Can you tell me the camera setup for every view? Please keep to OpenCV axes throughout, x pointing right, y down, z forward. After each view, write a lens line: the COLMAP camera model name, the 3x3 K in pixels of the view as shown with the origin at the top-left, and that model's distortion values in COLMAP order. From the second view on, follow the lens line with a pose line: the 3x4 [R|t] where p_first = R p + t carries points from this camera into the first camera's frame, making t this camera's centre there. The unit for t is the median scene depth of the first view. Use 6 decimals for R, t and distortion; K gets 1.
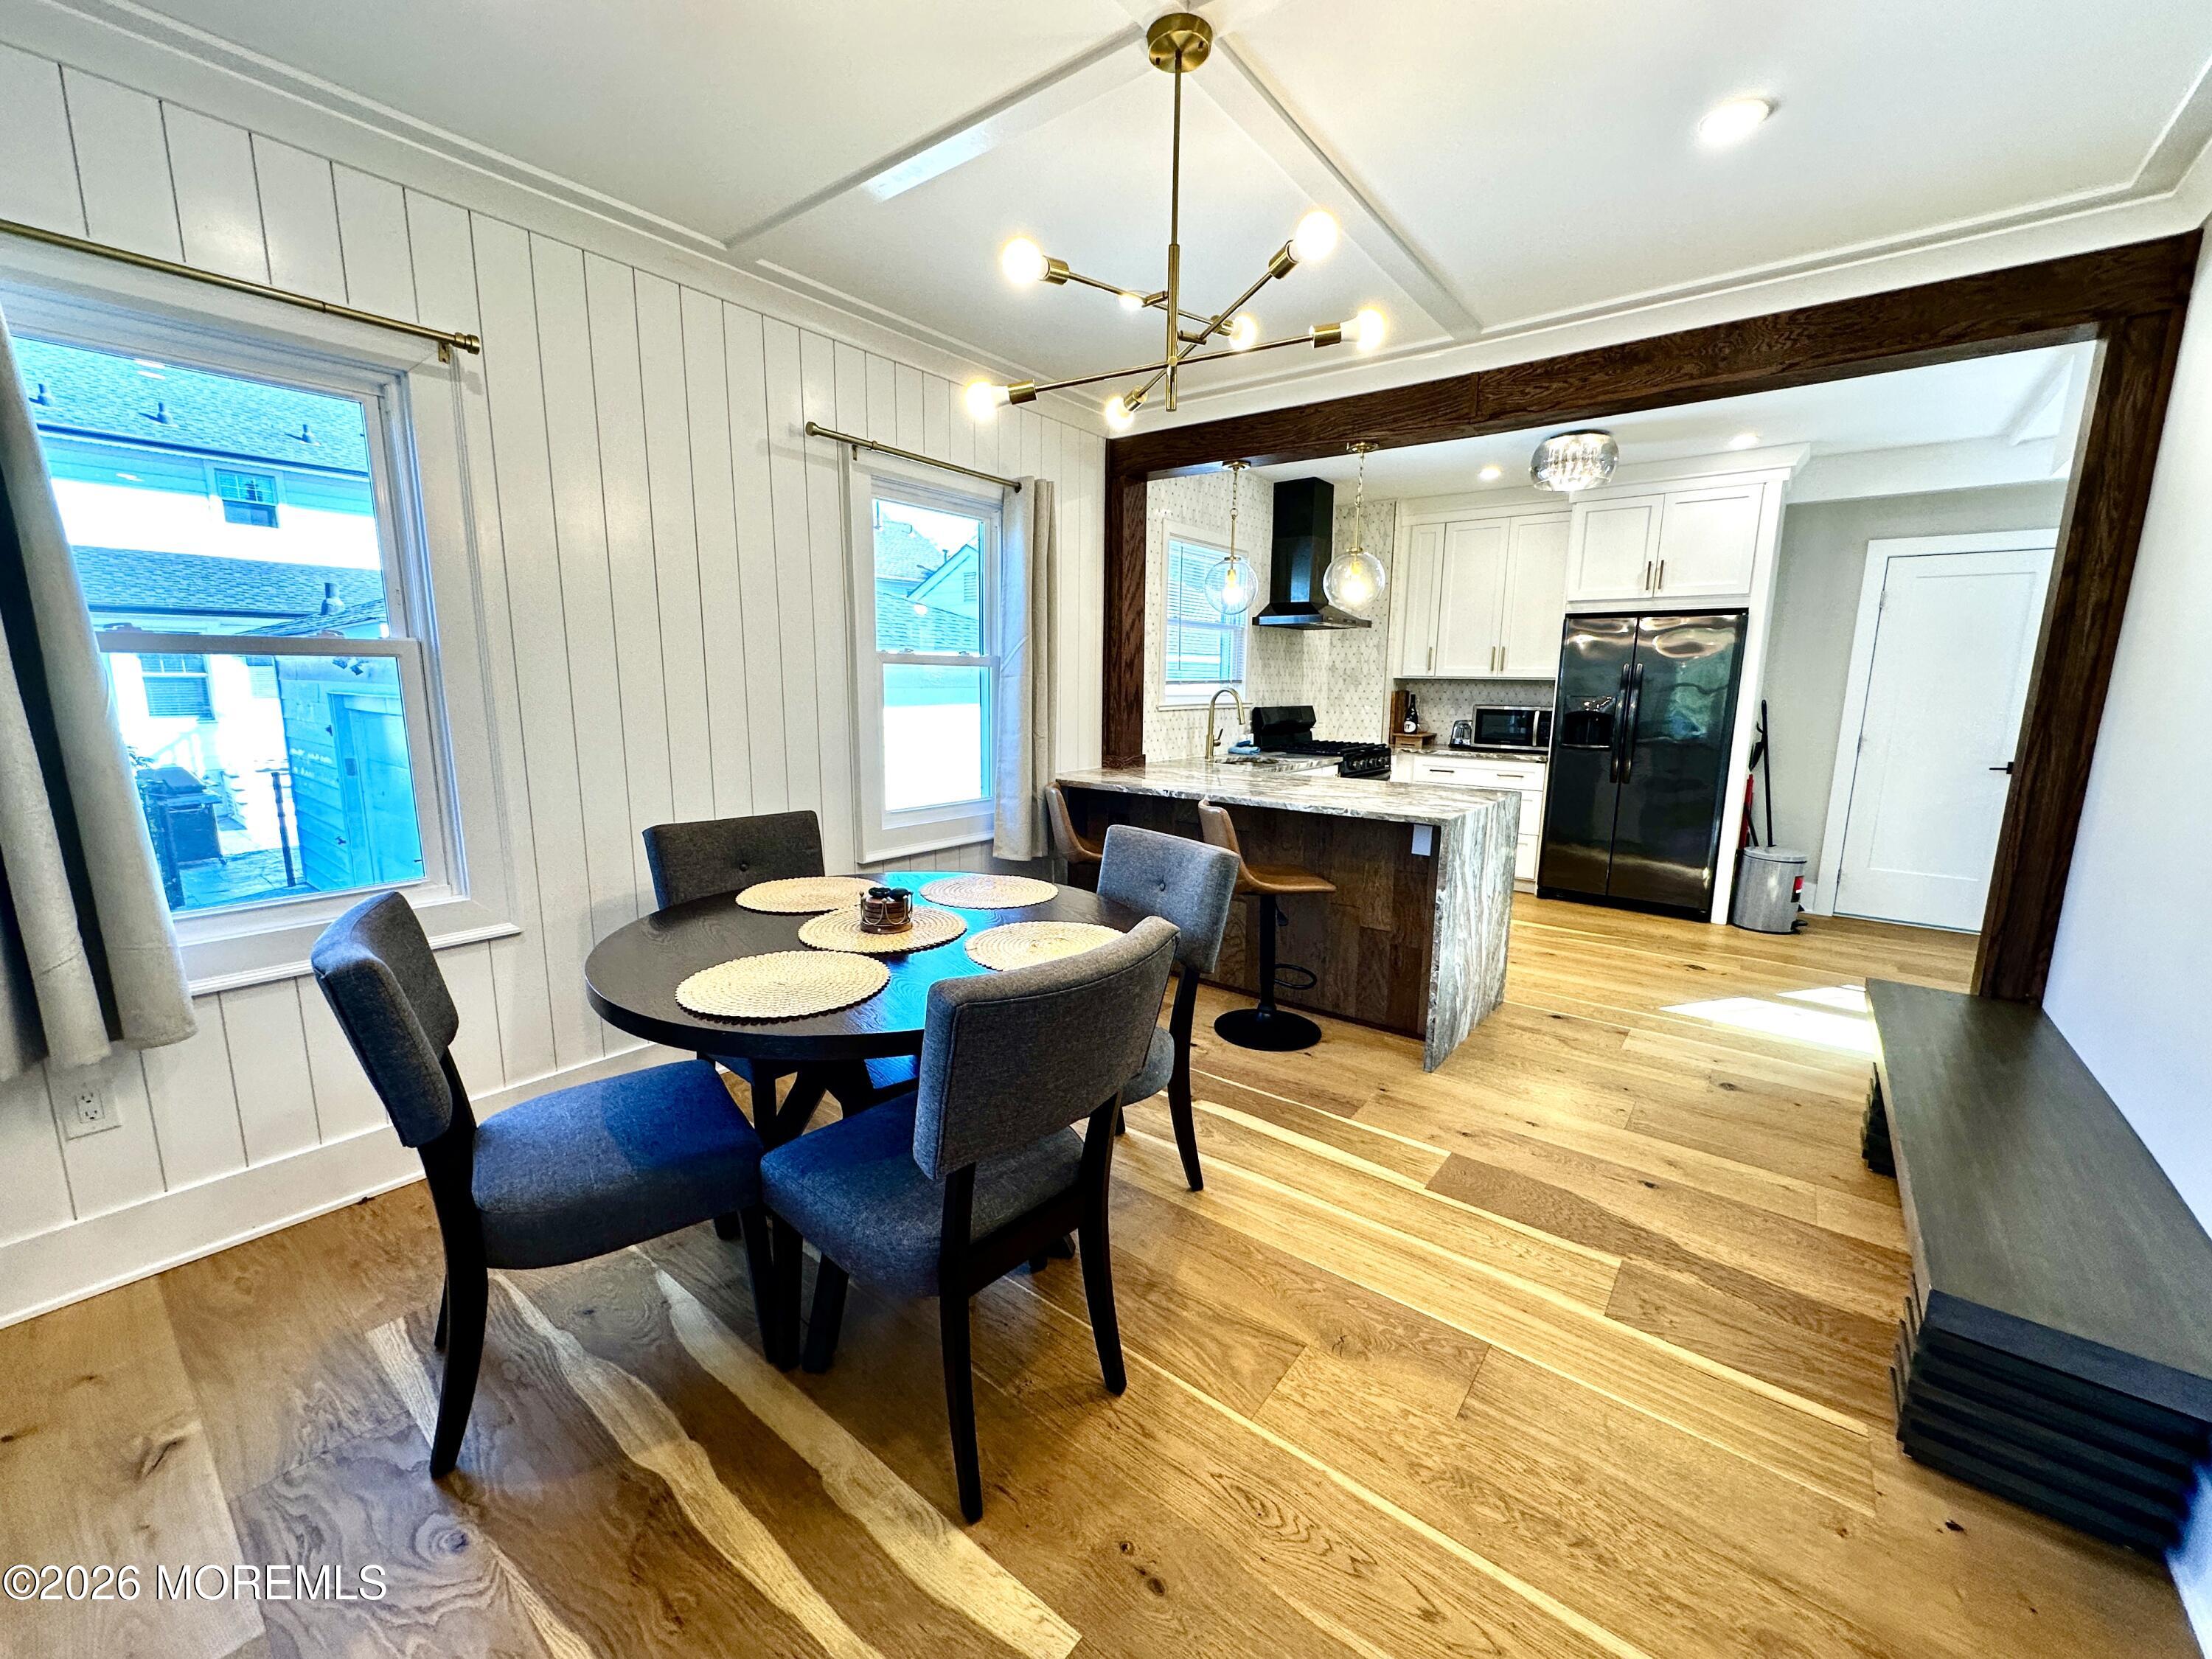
lens RADIAL K [[881.4, 0, 1110.2], [0, 881.4, 828.8], [0, 0, 1]] dist [-0.003174, 0.000647]
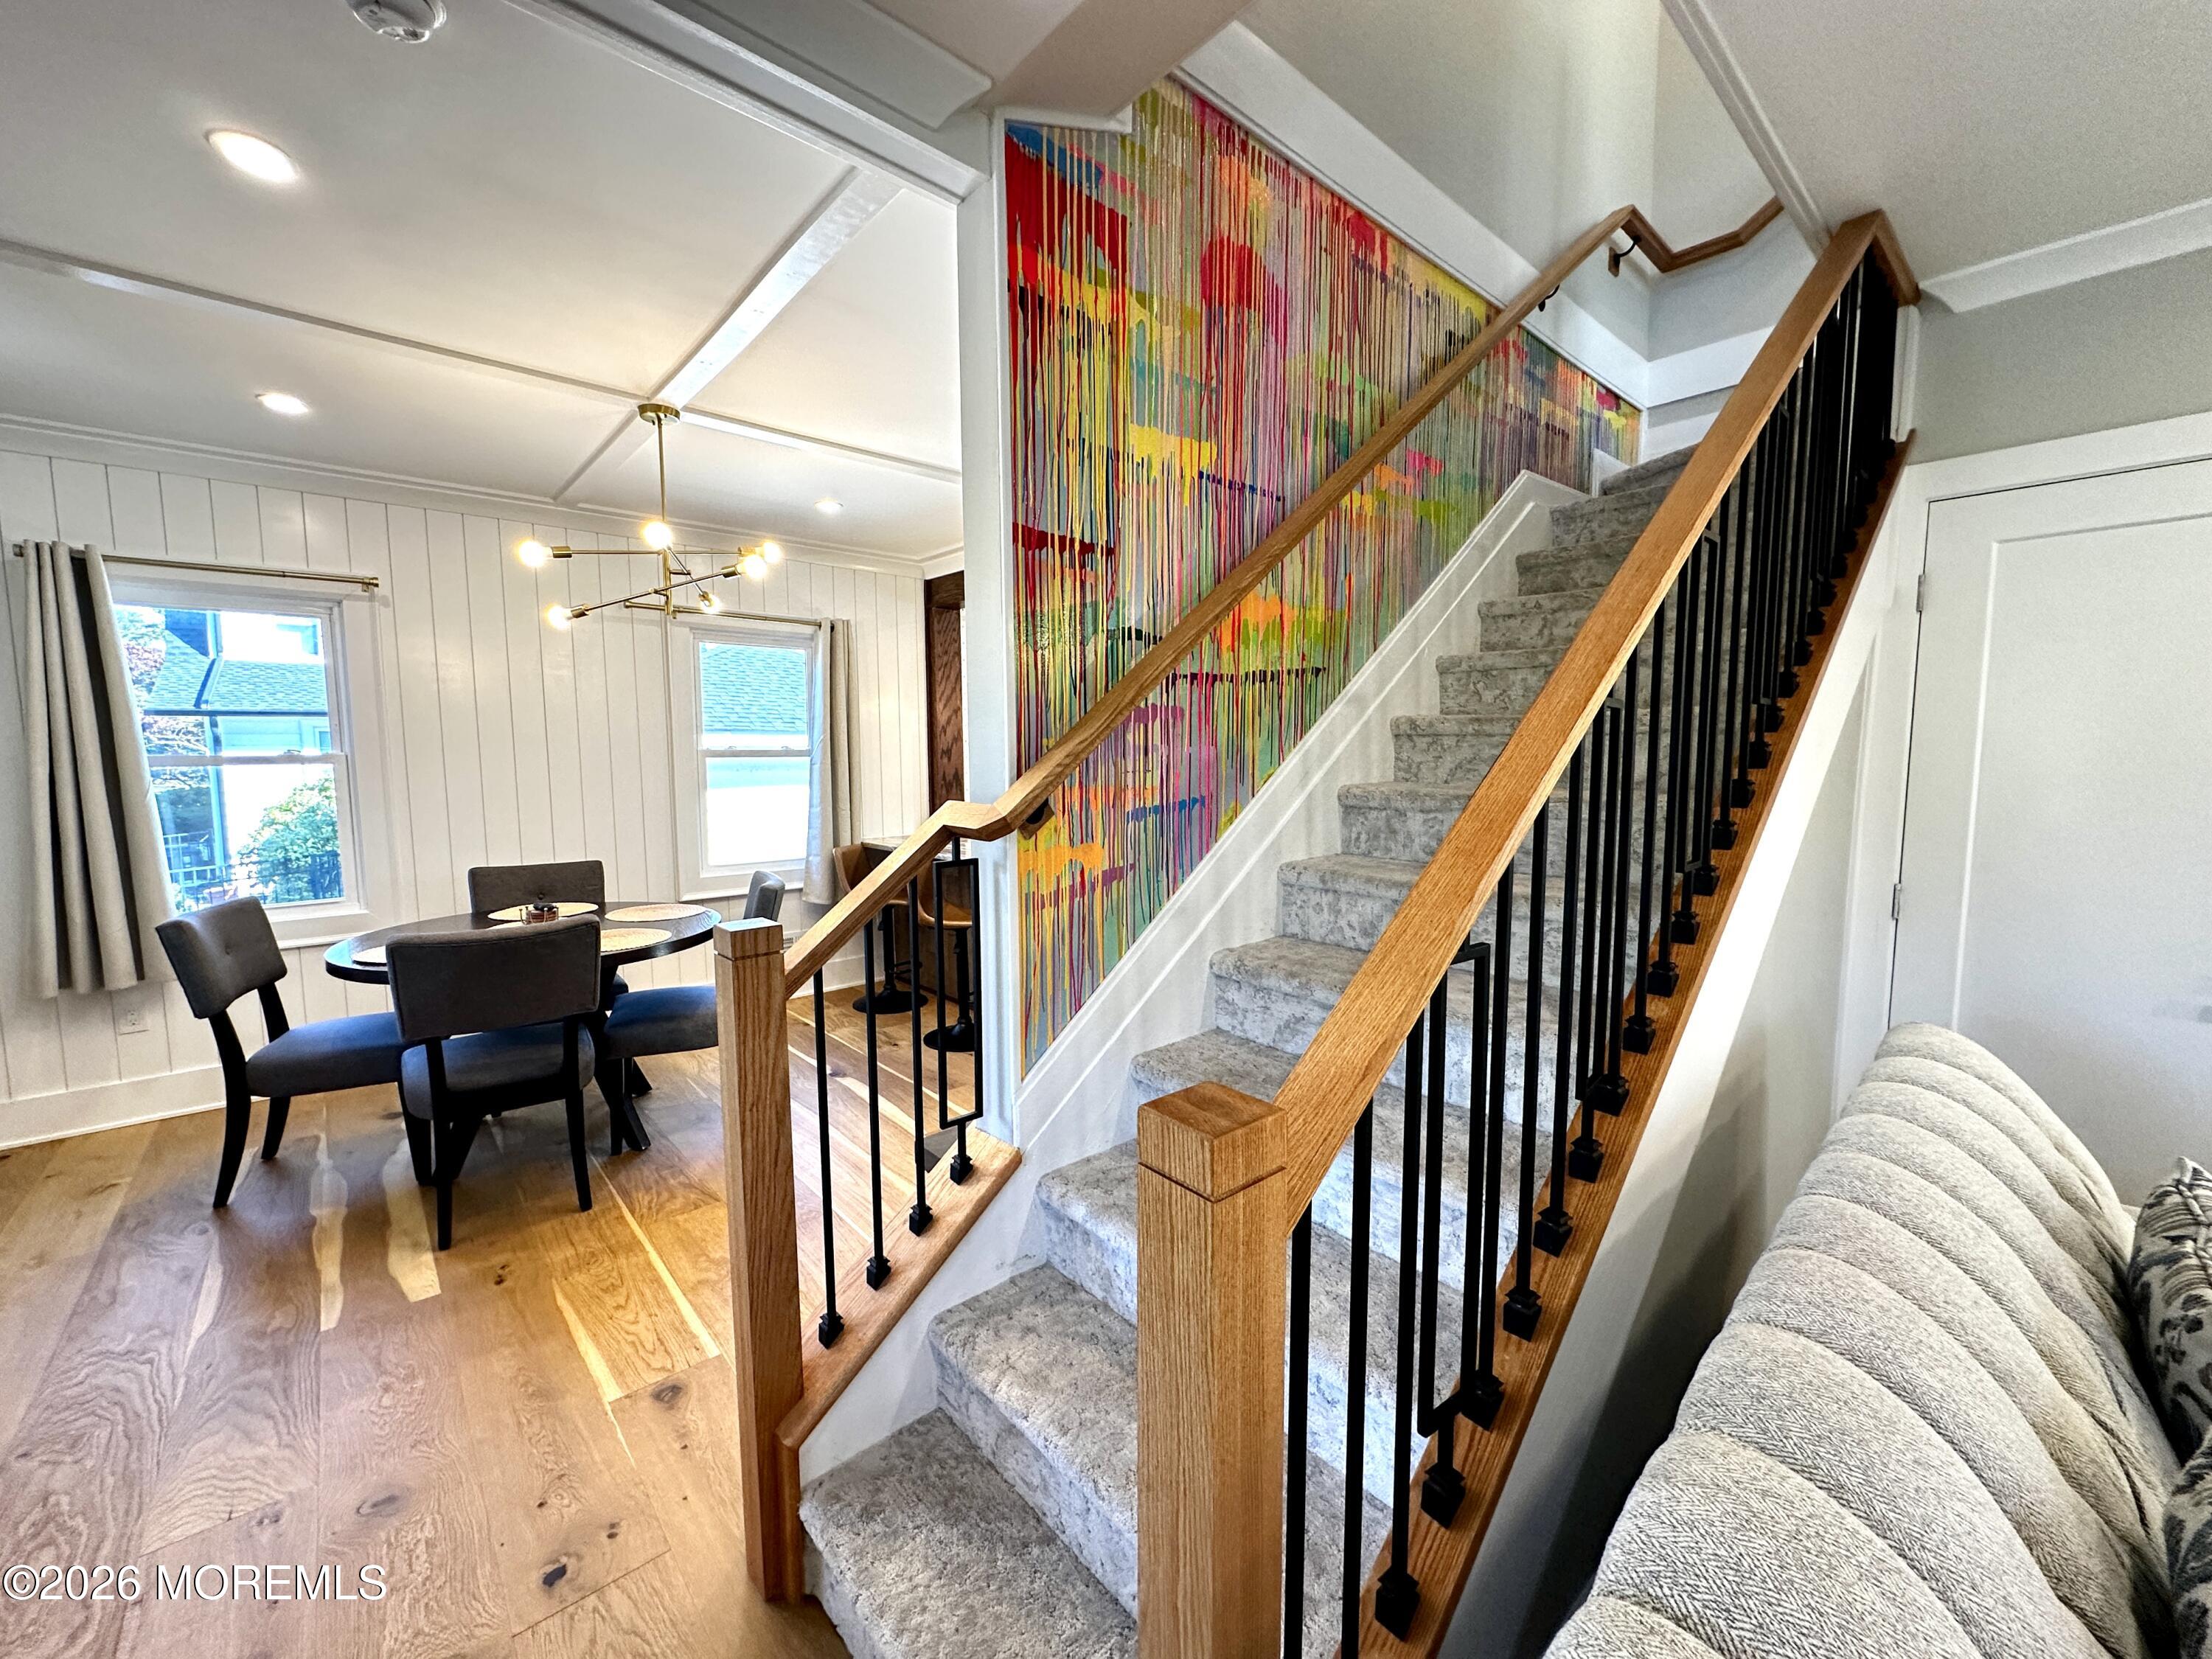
lens RADIAL K [[881.4, 0, 1106.7], [0, 881.4, 827.1], [0, 0, 1]] dist [-0.003174, 0.000647]
pose [[0.982663, -0.001767, -0.185392, 0.400565], [-0.013573, 0.996586, -0.081441, 0.016865], [0.184902, 0.082545, 0.979284, -0.150261]]
